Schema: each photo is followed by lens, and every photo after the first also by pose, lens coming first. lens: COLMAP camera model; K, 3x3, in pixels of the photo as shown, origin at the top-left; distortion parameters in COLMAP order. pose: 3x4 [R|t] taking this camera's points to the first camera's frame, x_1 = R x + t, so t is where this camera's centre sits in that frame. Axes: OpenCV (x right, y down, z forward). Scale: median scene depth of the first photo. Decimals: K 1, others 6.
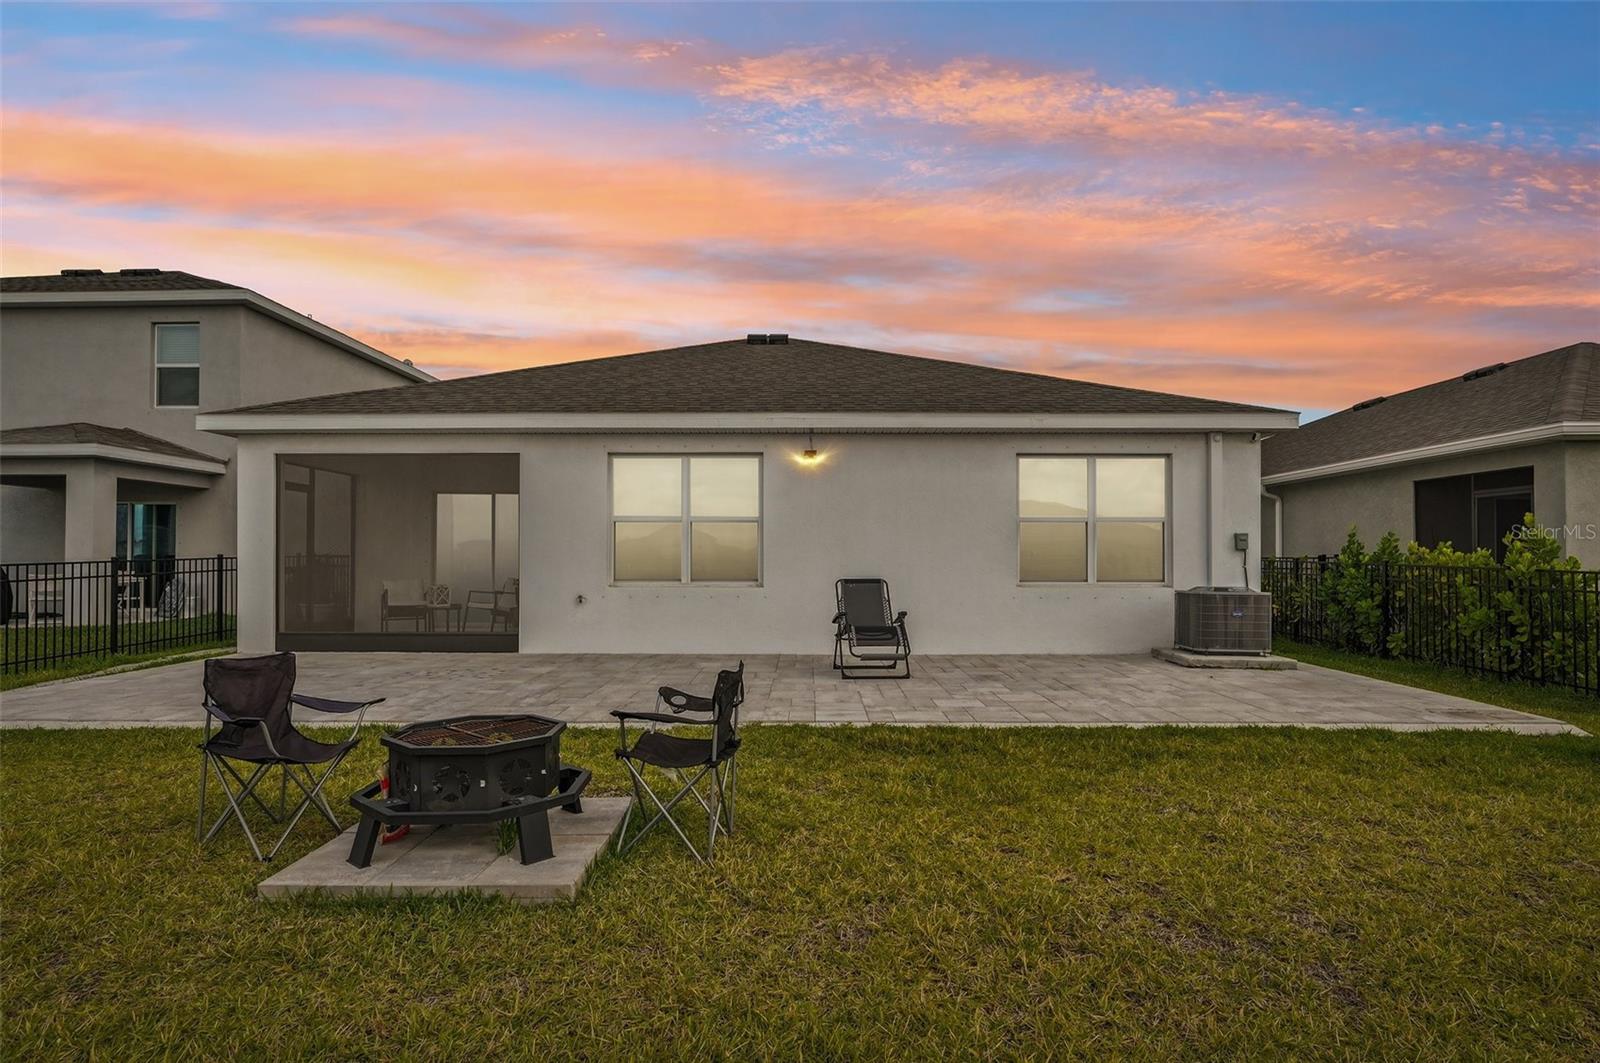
lens RADIAL K [[839.2, 0, 809.3], [0, 839.2, 547.9], [0, 0, 1]] dist [0.008966, 0.001557]
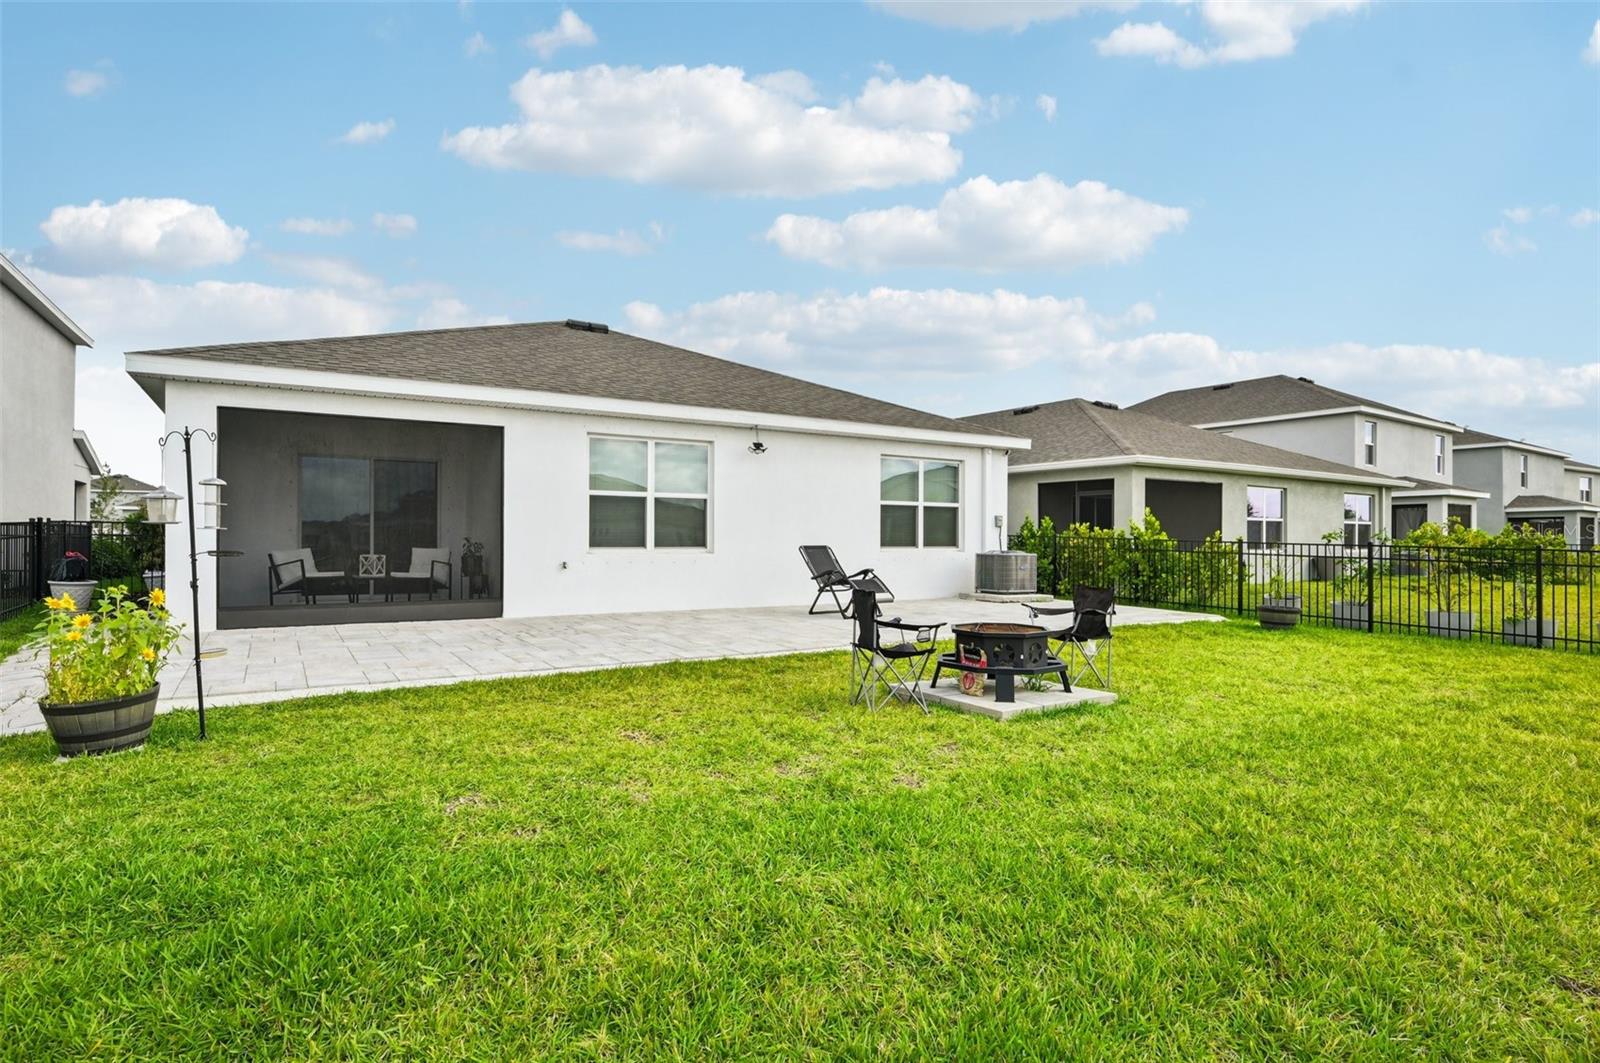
lens RADIAL K [[801.0, 0, 795.4], [0, 801.0, 529.4], [0, 0, 1]] dist [0.002331, 0.000093]
pose [[0.851839, 0.008206, 0.523740, -0.555590], [-0.014080, 0.999875, 0.007233, 0.002289], [-0.523615, -0.013536, 0.851848, -0.037571]]
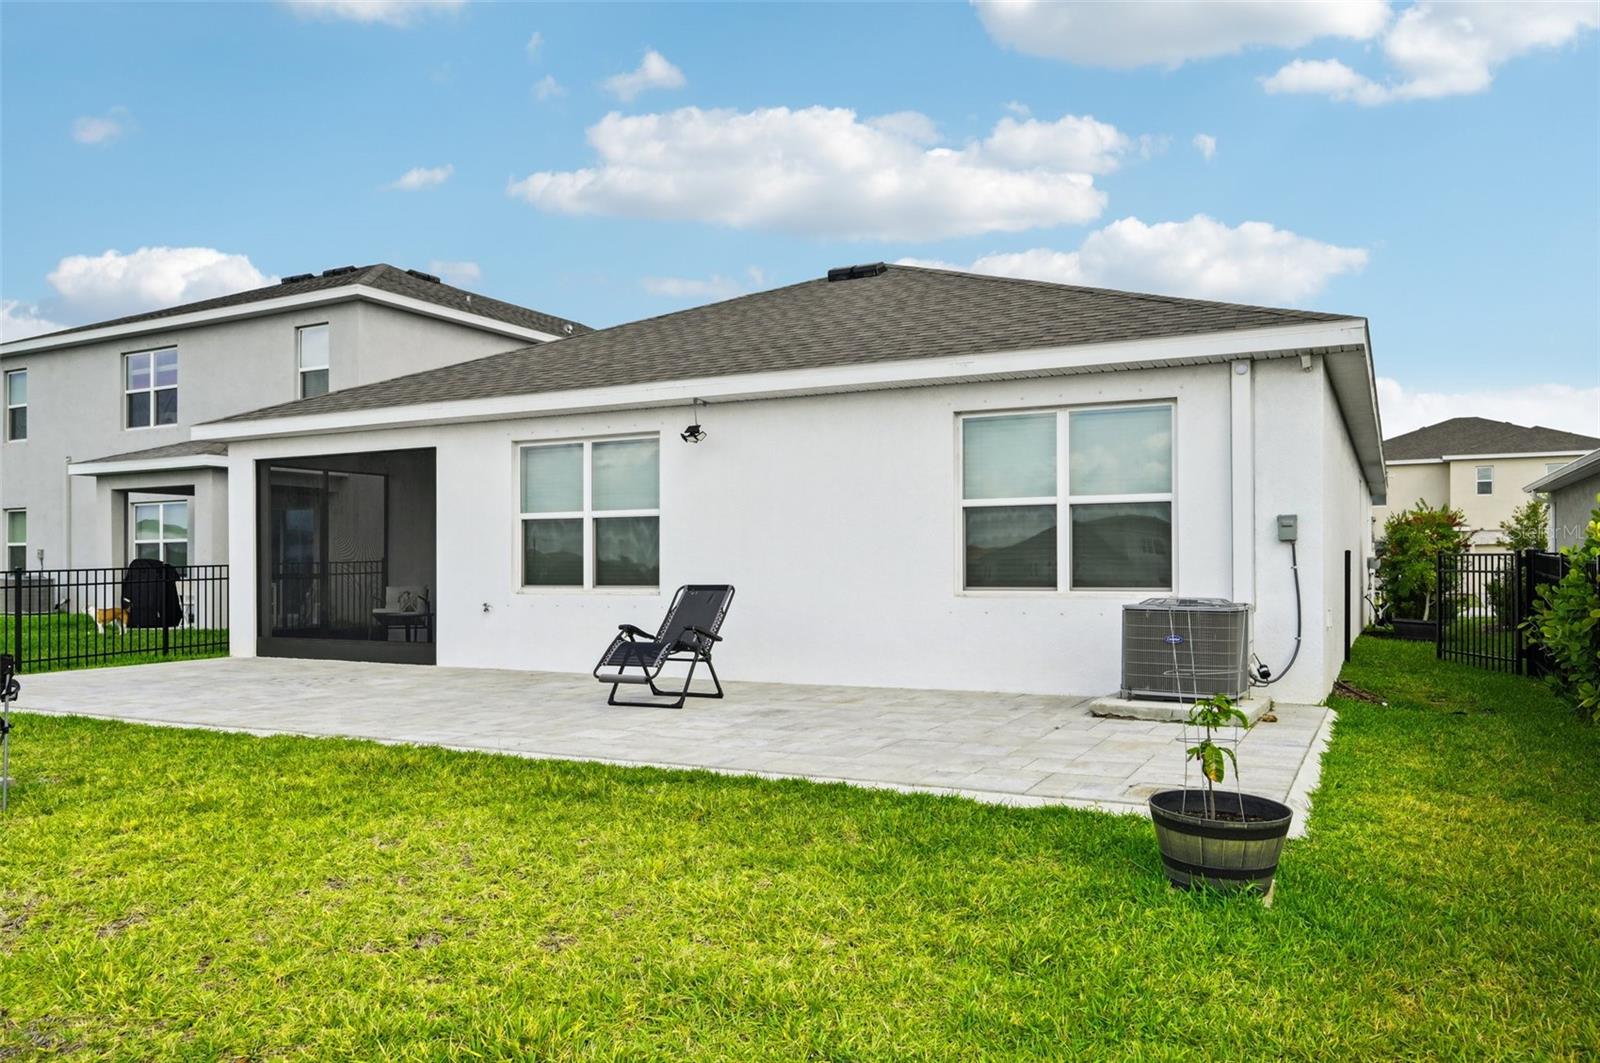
lens RADIAL K [[1184.6, 0, 795.4], [0, 1184.6, 537.1], [0, 0, 1]] dist [0.024963, 0.000698]
pose [[0.887638, -0.017523, -0.460209, 0.598570], [0.017077, 0.999841, -0.005132, -0.001830], [0.460226, -0.003304, 0.887796, 0.033354]]
